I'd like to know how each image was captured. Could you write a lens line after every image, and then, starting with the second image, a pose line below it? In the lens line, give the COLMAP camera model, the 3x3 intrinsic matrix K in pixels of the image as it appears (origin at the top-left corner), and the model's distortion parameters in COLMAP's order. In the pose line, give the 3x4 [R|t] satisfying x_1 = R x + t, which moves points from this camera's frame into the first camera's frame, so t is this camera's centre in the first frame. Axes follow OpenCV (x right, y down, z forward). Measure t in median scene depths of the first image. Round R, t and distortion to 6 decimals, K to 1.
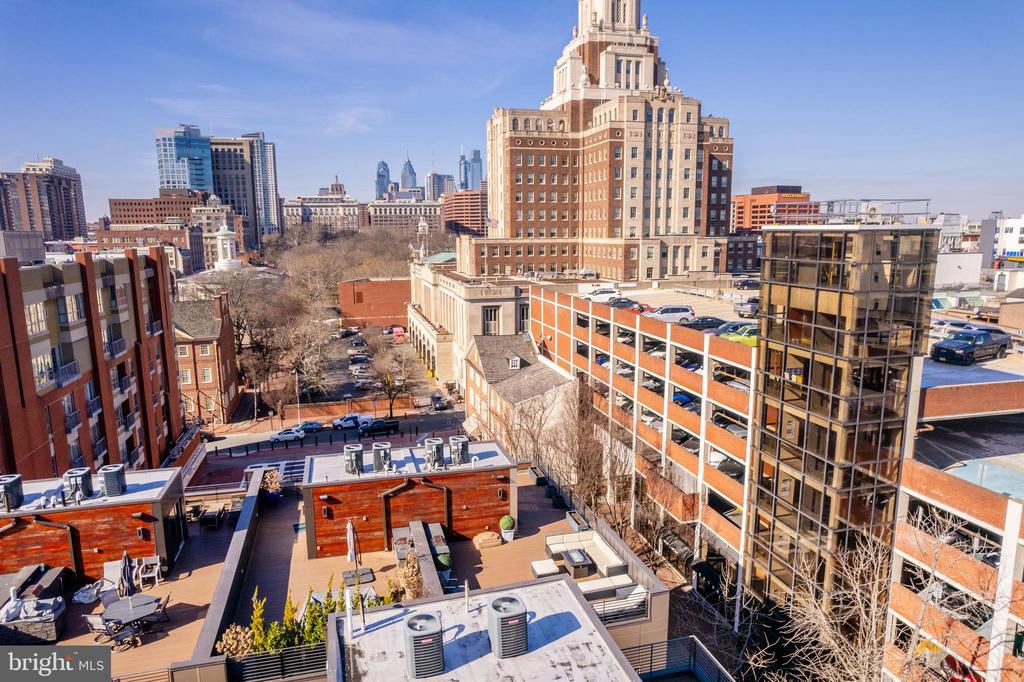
lens RADIAL K [[659.0, 0, 510.0], [0, 659.0, 345.8], [0, 0, 1]] dist [-0.097630, 0.113981]
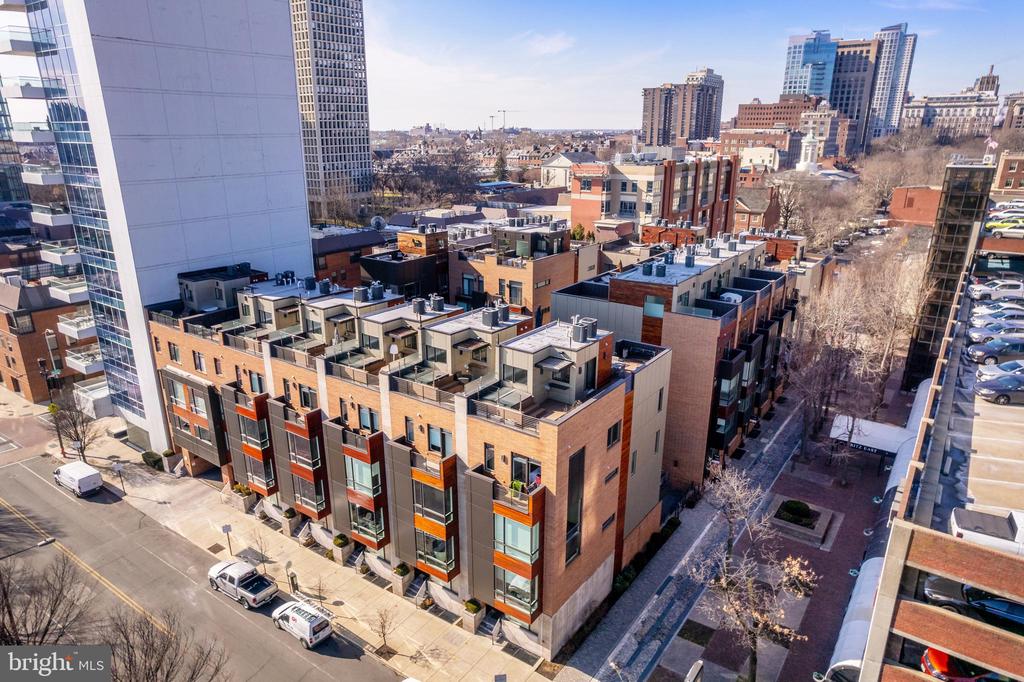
lens RADIAL K [[659.0, 0, 510.0], [0, 659.0, 345.8], [0, 0, 1]] dist [-0.097630, 0.113981]
pose [[0.641479, 0.250547, -0.725073, 0.090216], [-0.139983, 0.967524, 0.210481, 0.013103], [0.754260, -0.033521, 0.655719, -0.125344]]
